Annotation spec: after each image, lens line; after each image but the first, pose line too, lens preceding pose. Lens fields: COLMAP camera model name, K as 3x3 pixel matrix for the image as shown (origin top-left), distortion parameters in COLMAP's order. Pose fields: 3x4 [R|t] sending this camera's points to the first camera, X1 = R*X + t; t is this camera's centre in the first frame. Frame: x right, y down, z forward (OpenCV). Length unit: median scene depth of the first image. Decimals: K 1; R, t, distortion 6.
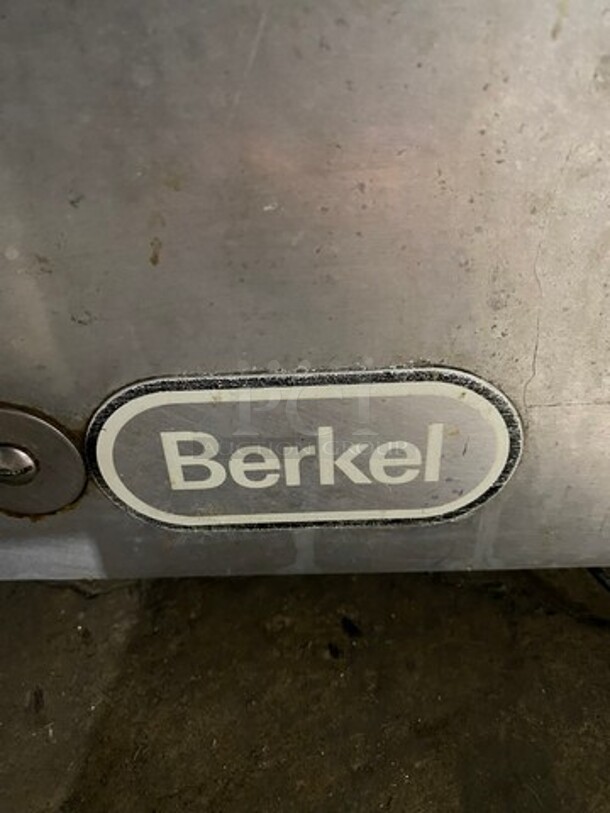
lens RADIAL K [[611.6, 0, 305.0], [0, 611.6, 406.5], [0, 0, 1]] dist [-0.000342, 0.005792]
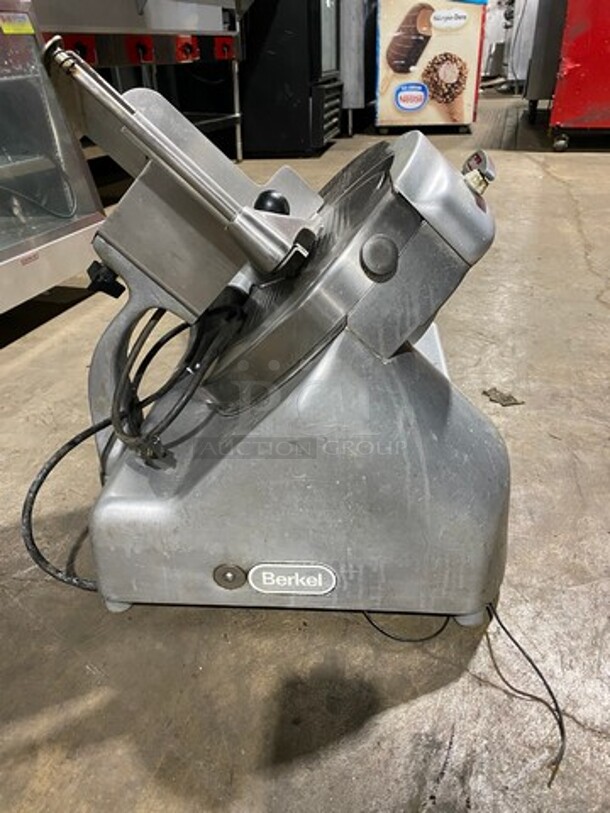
lens RADIAL K [[611.6, 0, 305.0], [0, 611.6, 406.5], [0, 0, 1]] dist [-0.000342, 0.005792]
pose [[0.996660, 0.039216, -0.071625, 0.367987], [-0.048959, 0.988972, -0.139779, -0.555890], [0.065354, 0.142819, 0.987589, -3.679658]]
